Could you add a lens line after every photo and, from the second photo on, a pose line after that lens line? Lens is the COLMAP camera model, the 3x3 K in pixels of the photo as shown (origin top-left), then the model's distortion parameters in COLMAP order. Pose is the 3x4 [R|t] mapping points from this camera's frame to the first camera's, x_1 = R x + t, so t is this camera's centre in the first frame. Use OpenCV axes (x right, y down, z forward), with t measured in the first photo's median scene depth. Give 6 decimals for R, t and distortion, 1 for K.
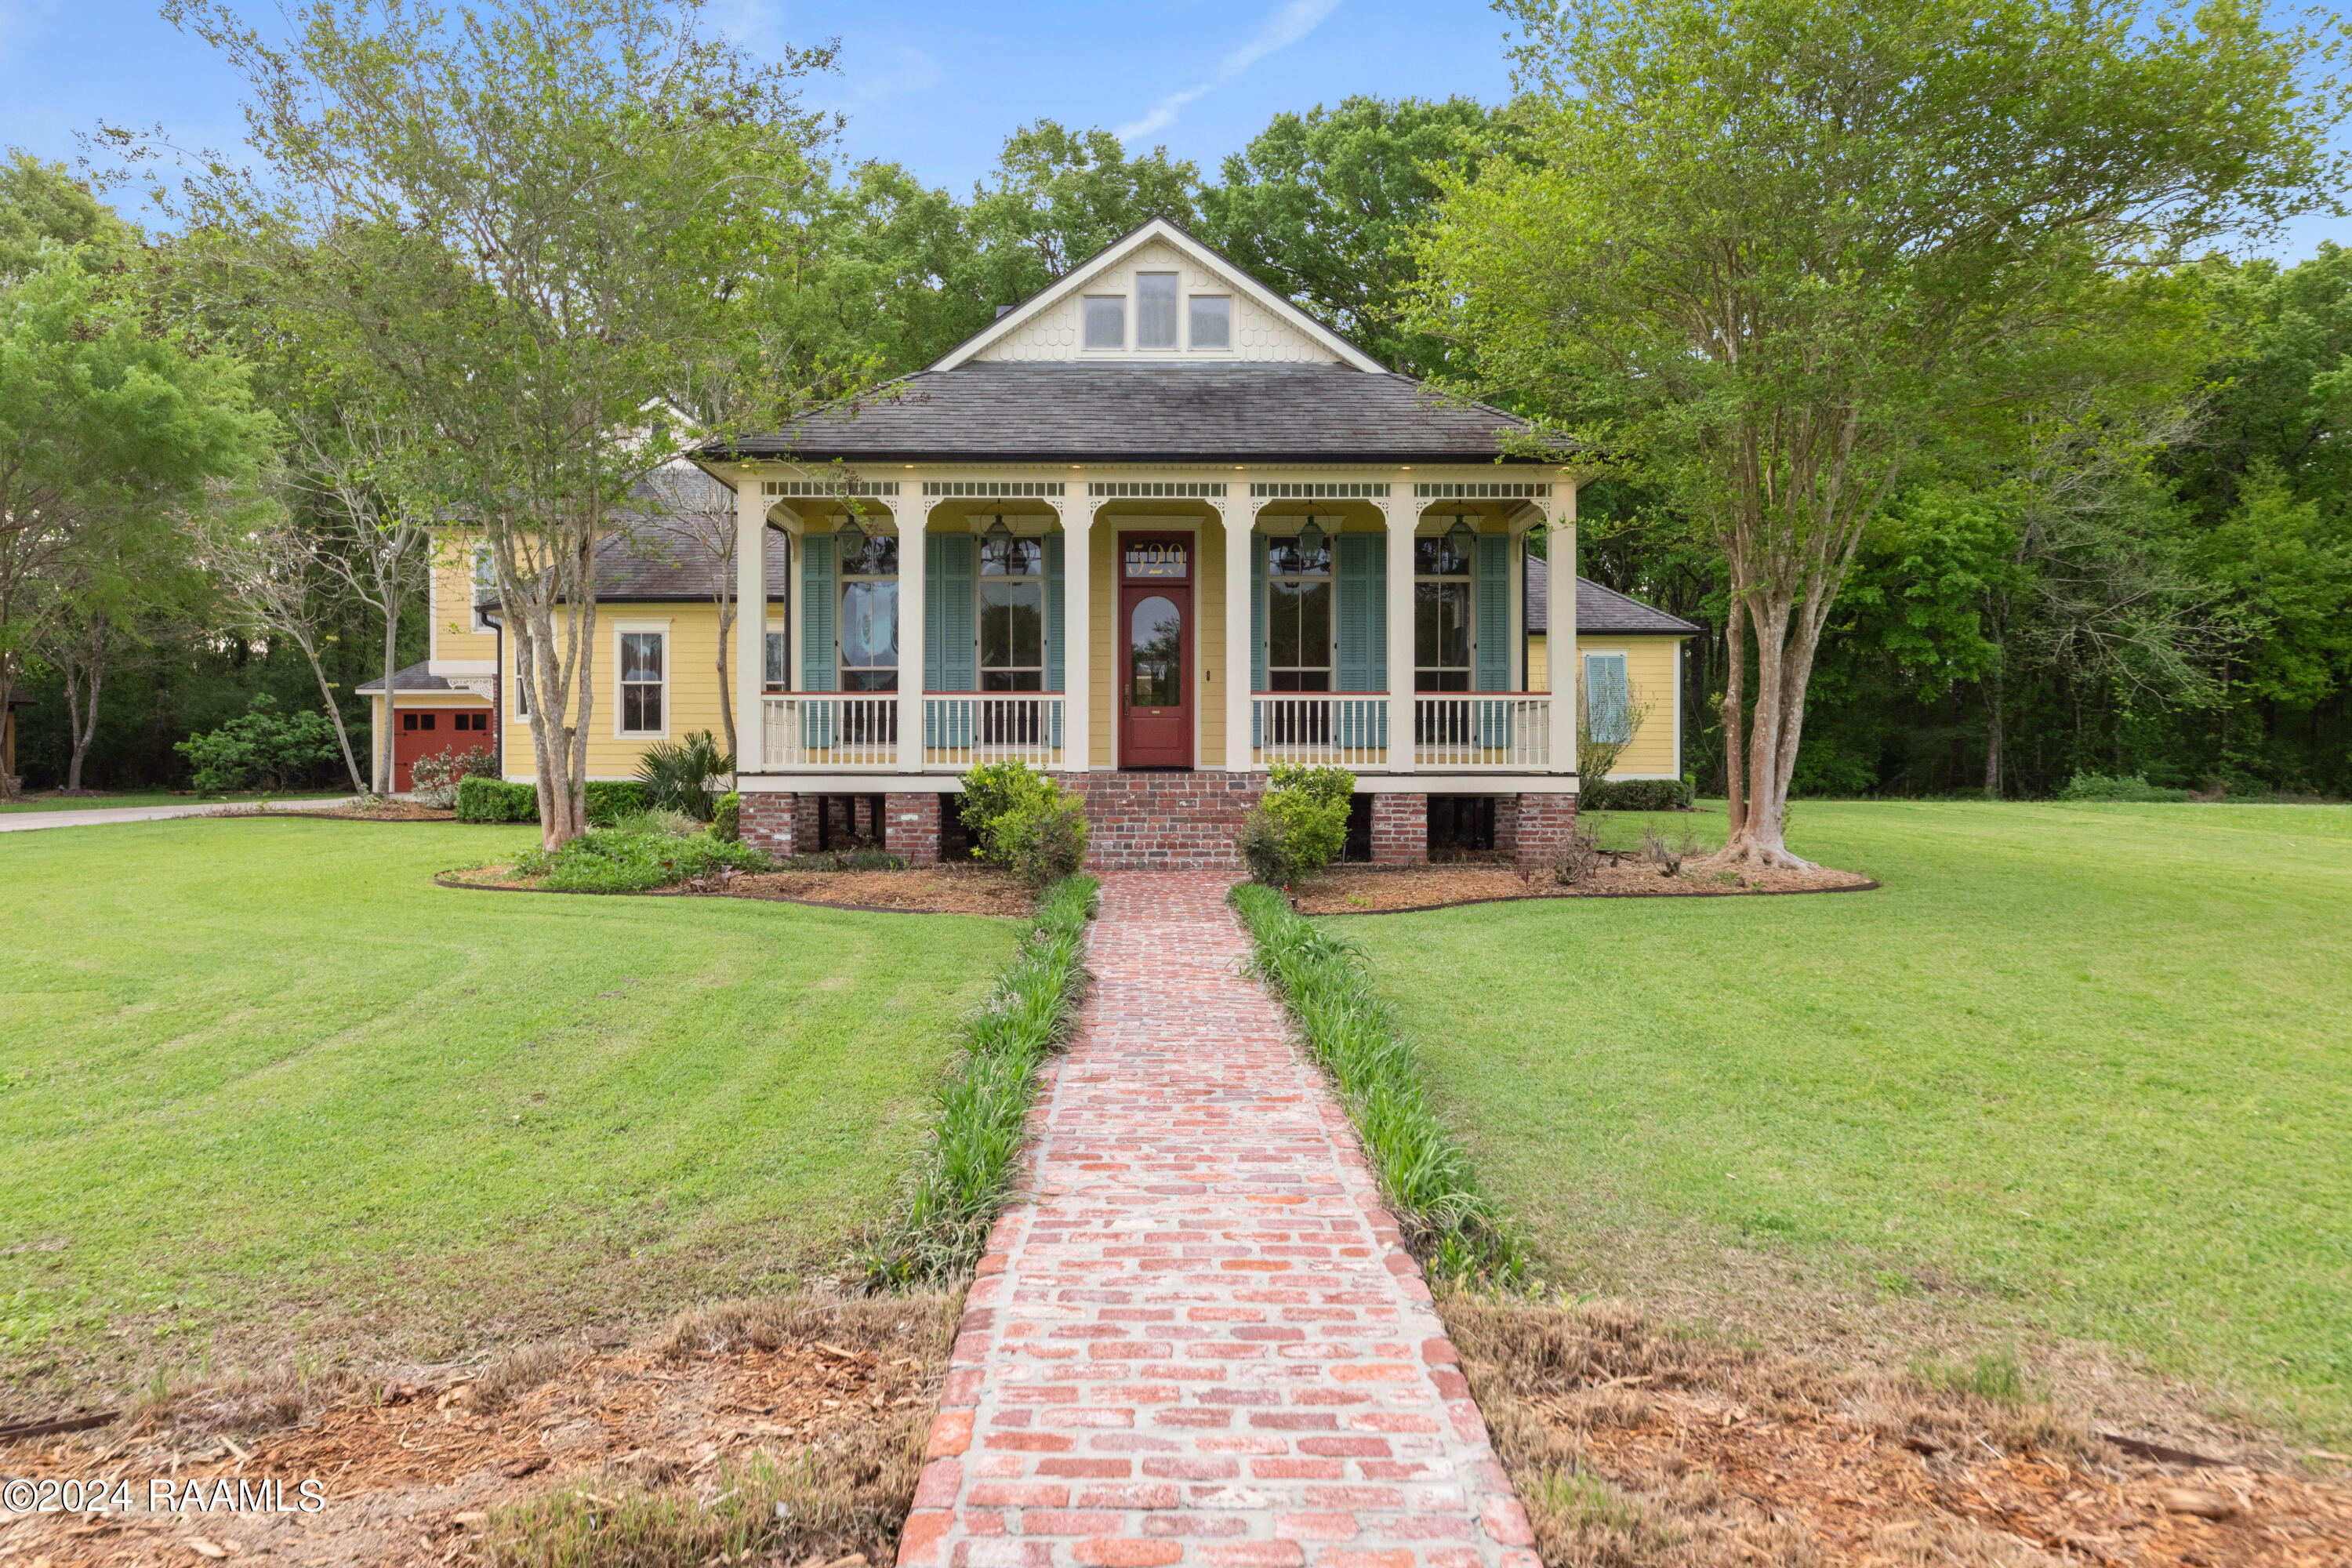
lens RADIAL K [[1548.2, 0, 1182.5], [0, 1548.2, 778.8], [0, 0, 1]] dist [-0.006793, 0.002233]
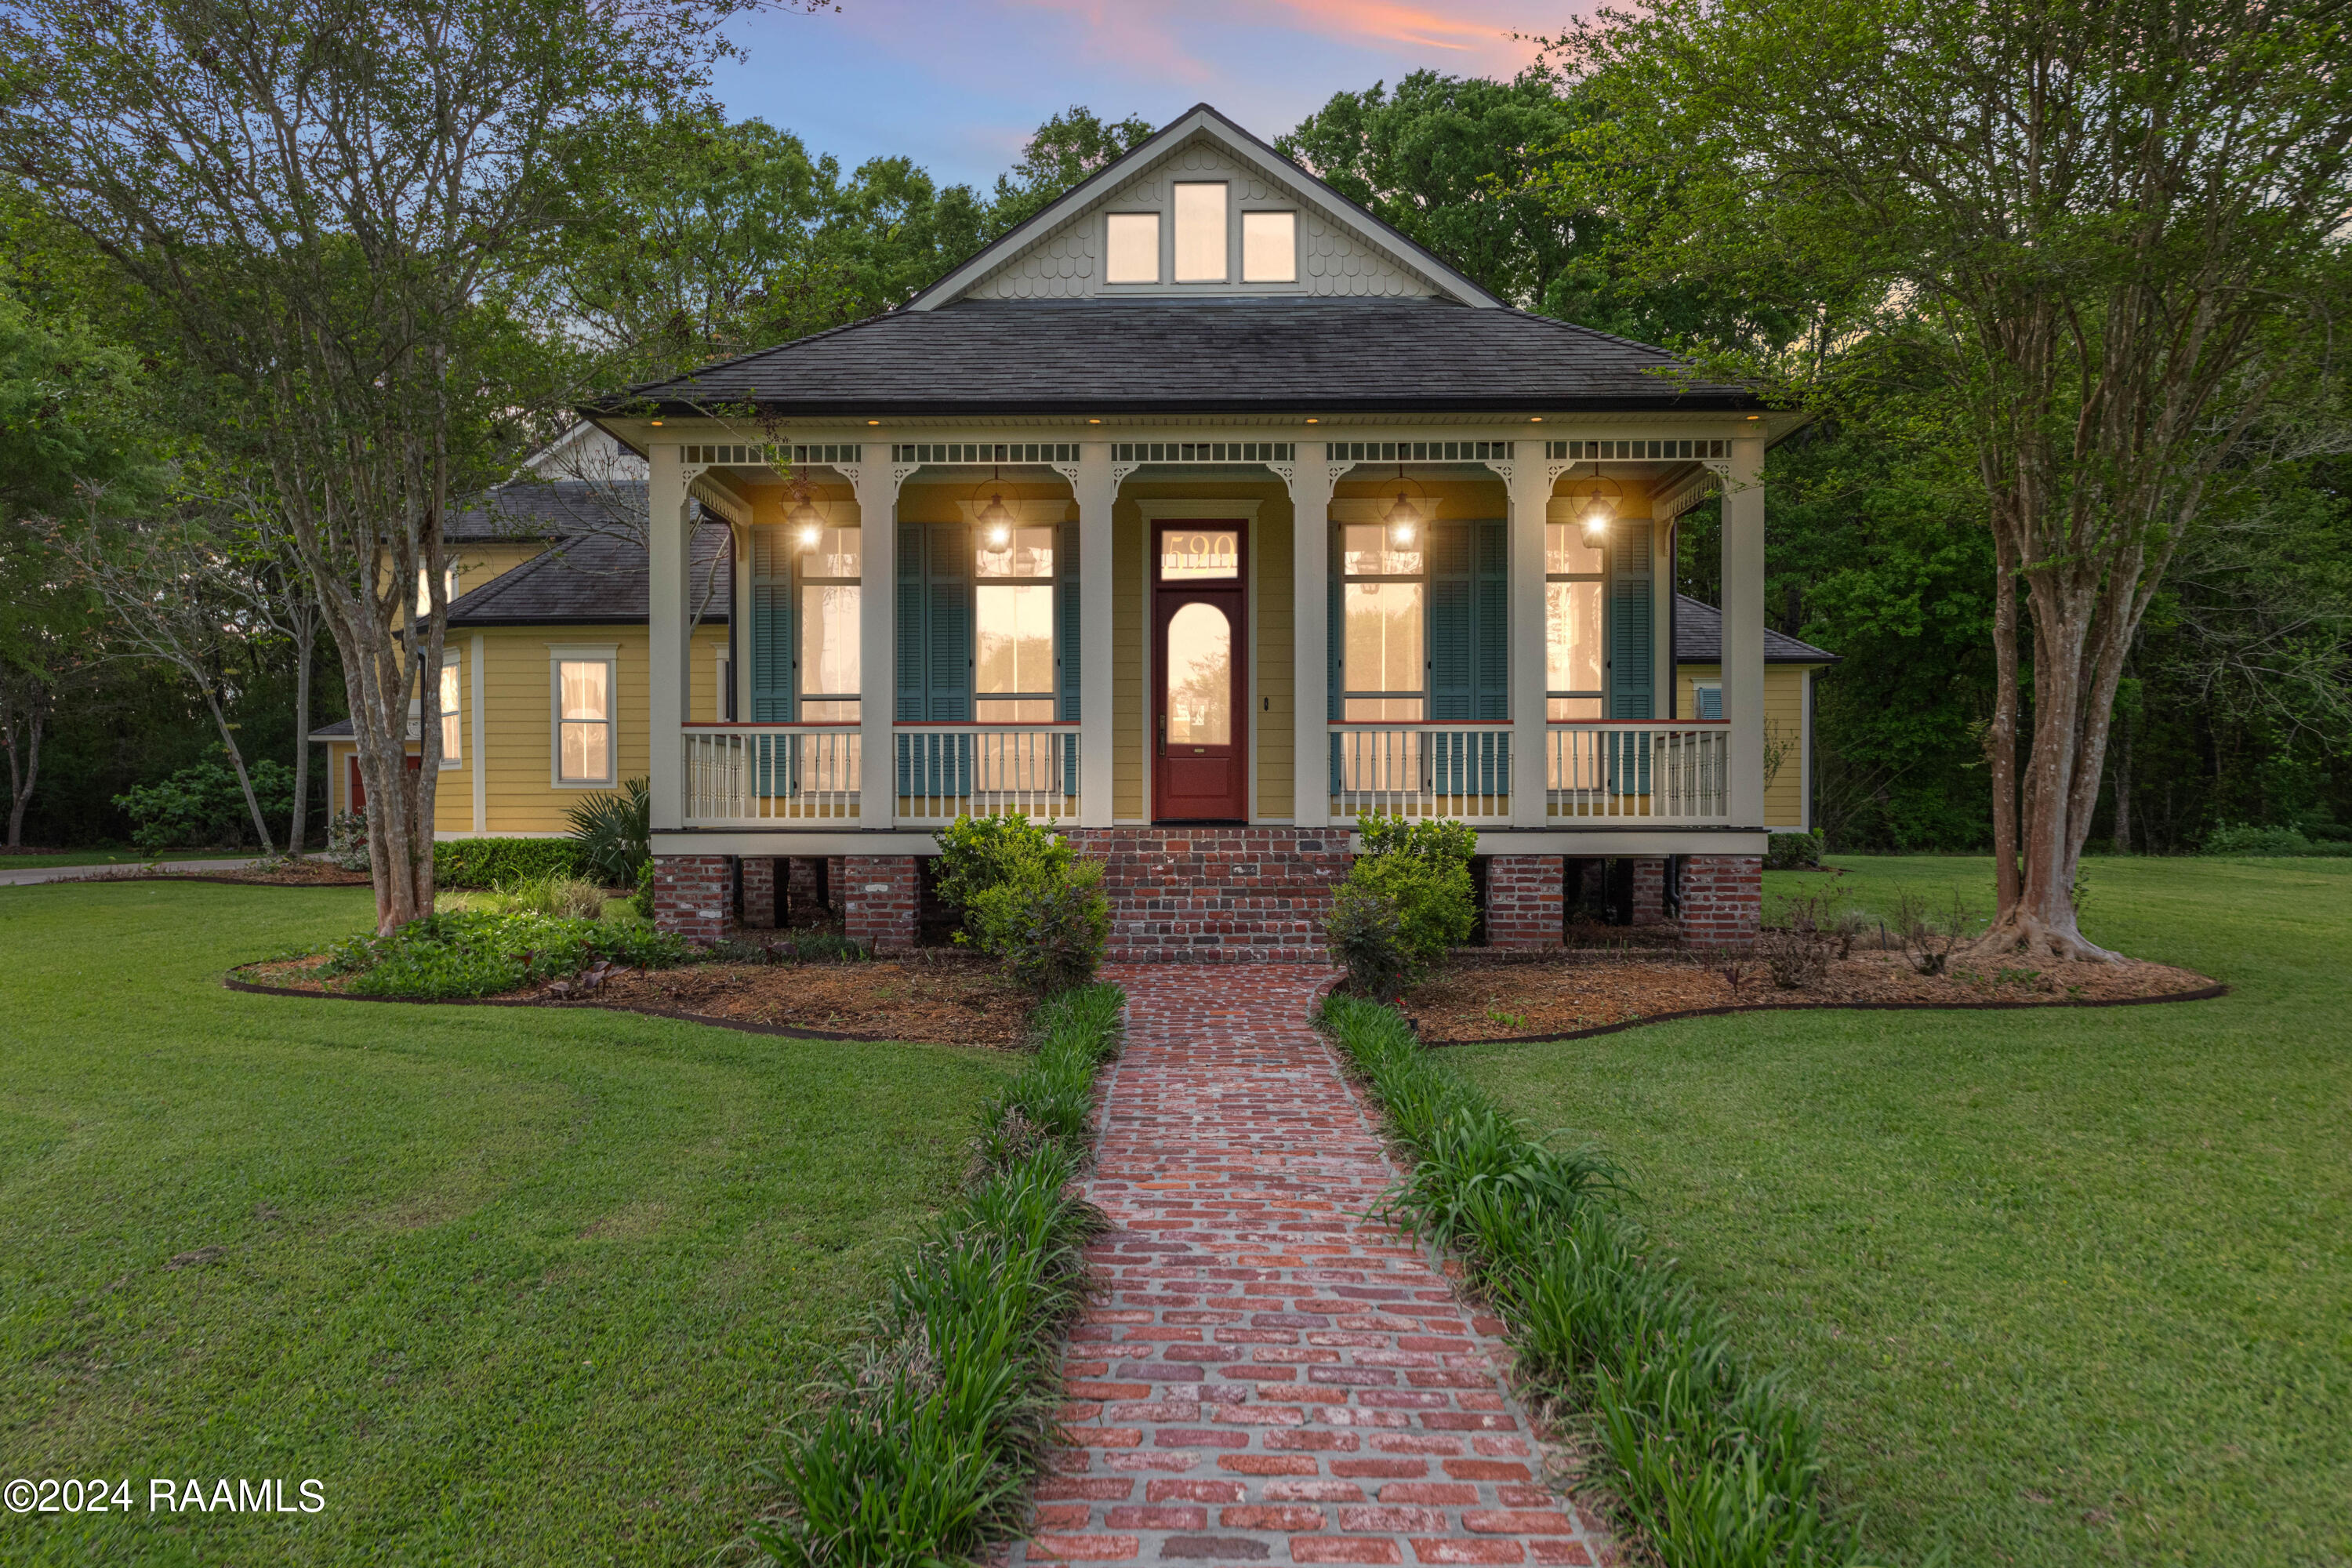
lens RADIAL K [[1548.2, 0, 1168.3], [0, 1548.2, 852.3], [0, 0, 1]] dist [-0.006793, 0.002233]
pose [[0.999520, -0.001288, -0.030964, -0.010061], [0.001717, 0.999903, 0.013821, -0.002851], [0.030943, -0.013867, 0.999425, 0.246595]]
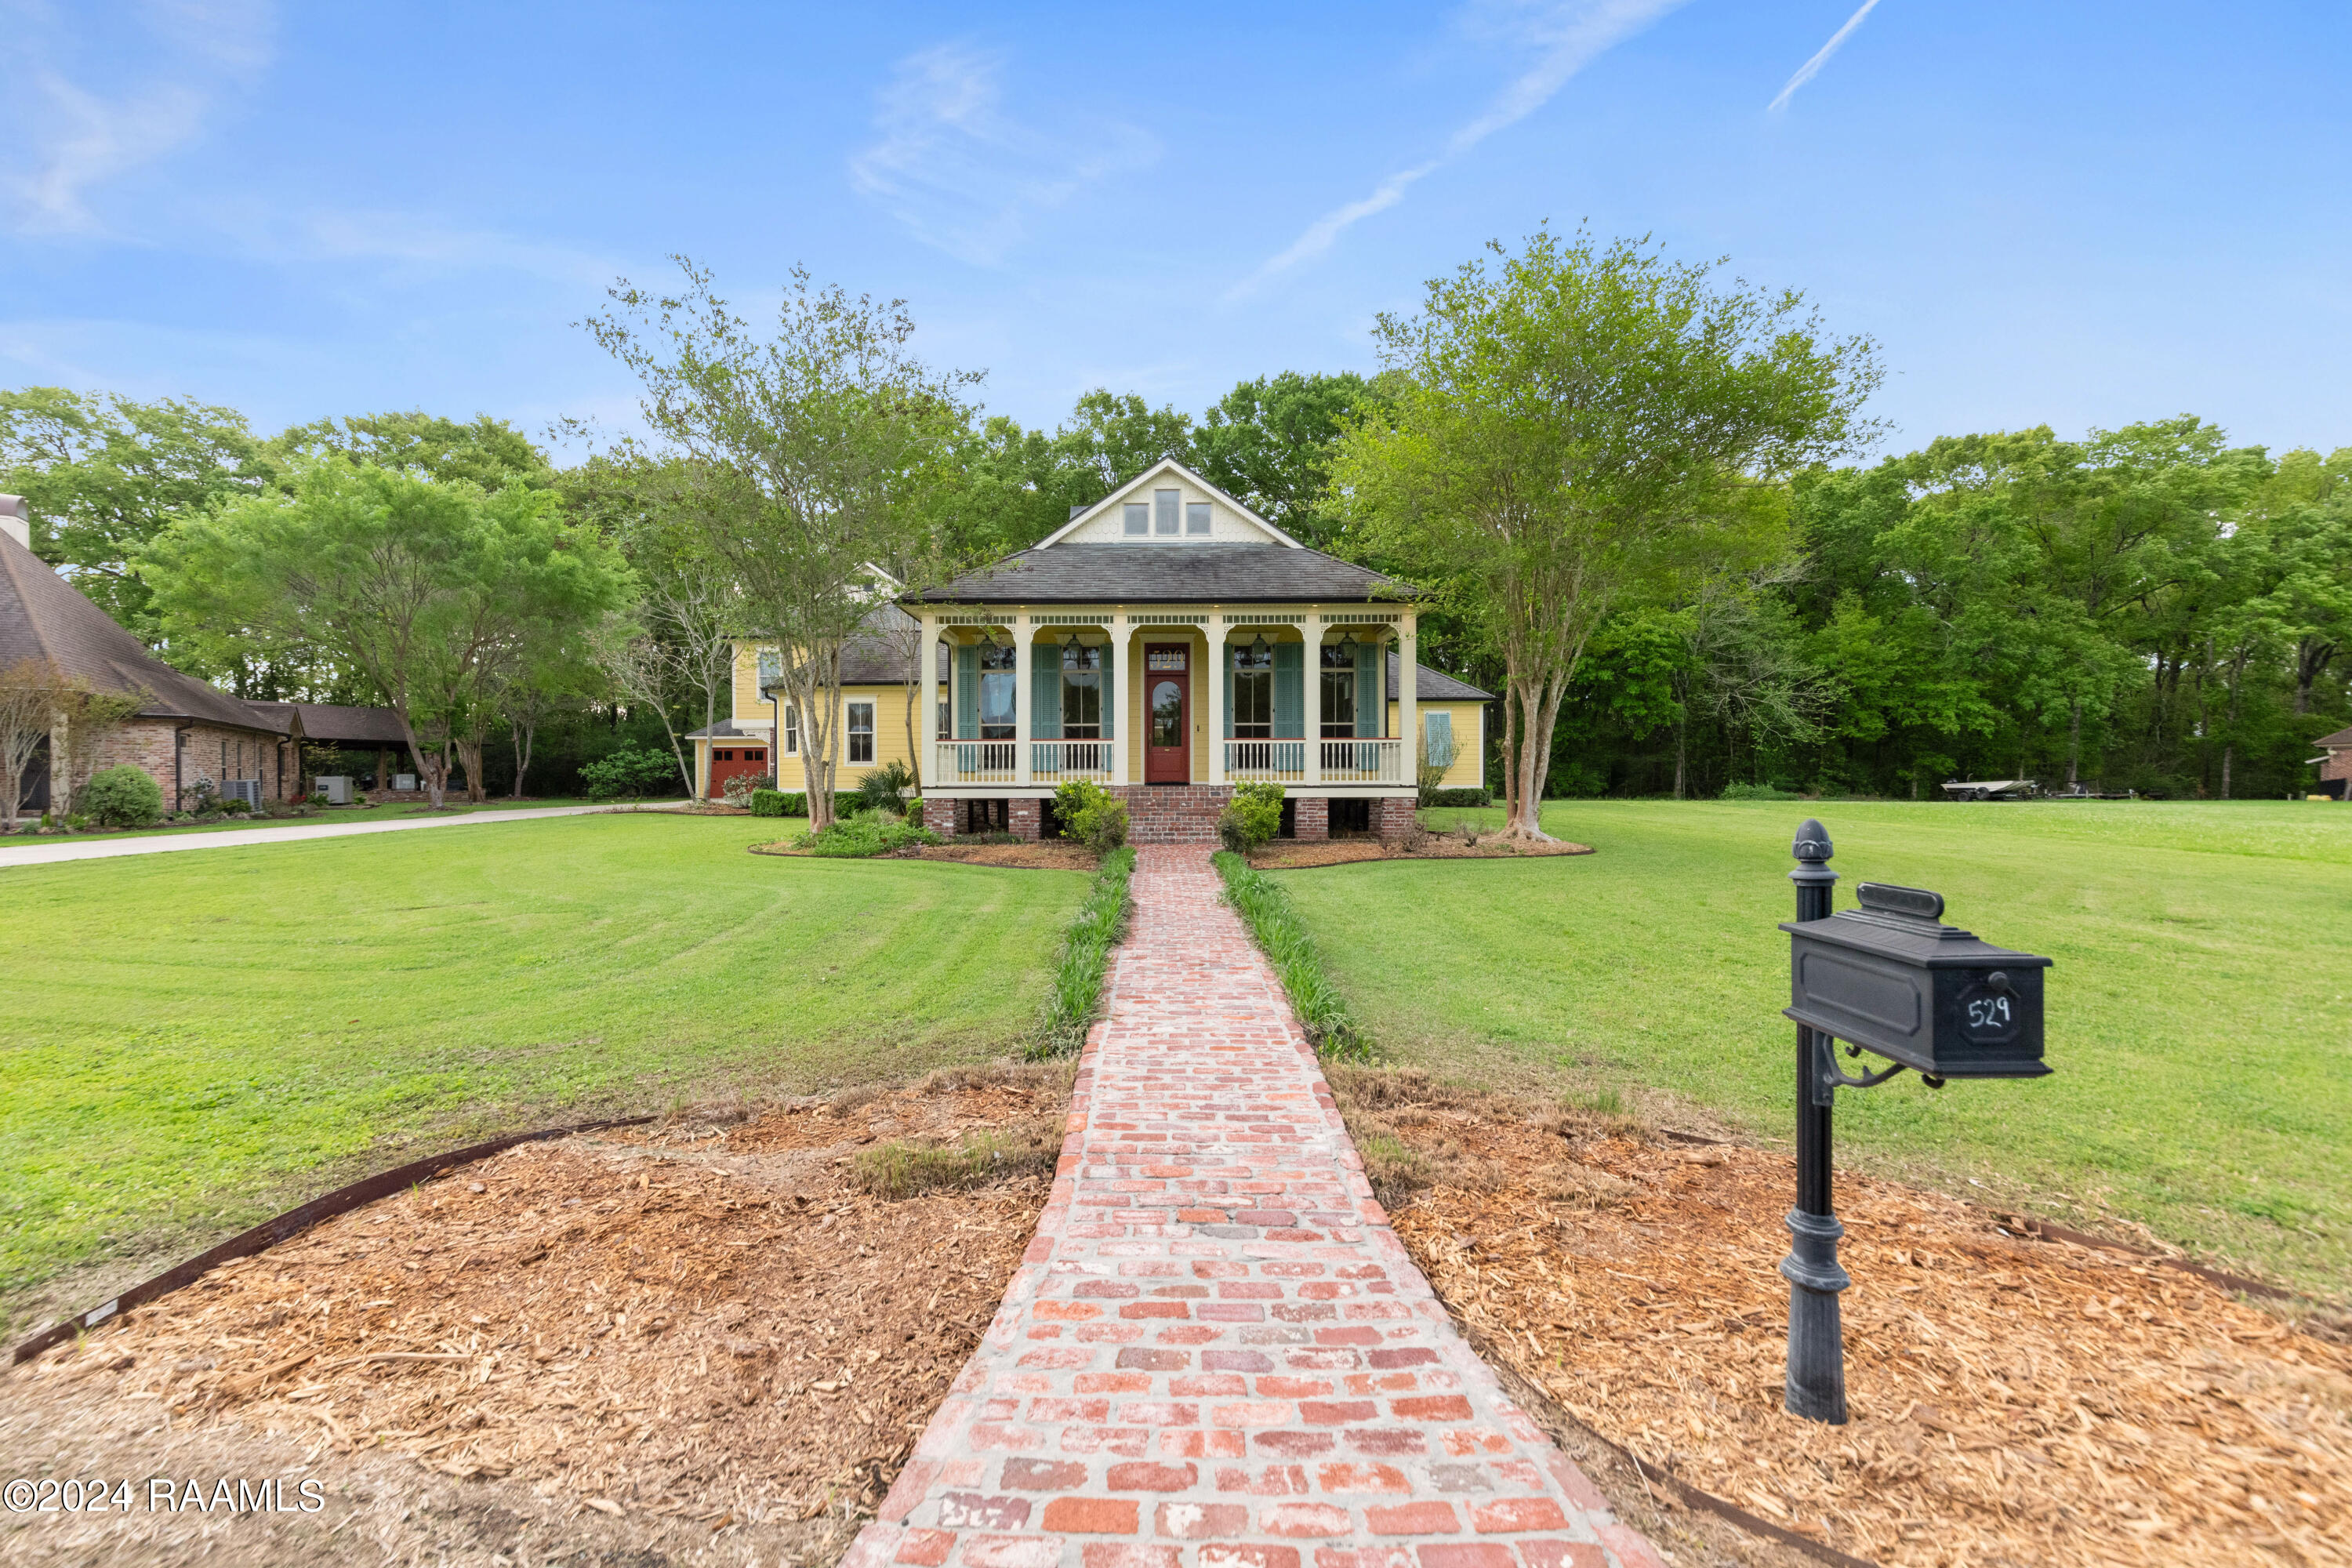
lens RADIAL K [[957.1, 0, 1167.2], [0, 957.1, 786.2], [0, 0, 1]] dist [-0.007738, 0.002250]
pose [[0.999888, -0.002930, -0.014651, -0.002431], [0.002911, 0.999995, -0.001309, -0.002477], [0.014655, 0.001266, 0.999892, -0.048249]]
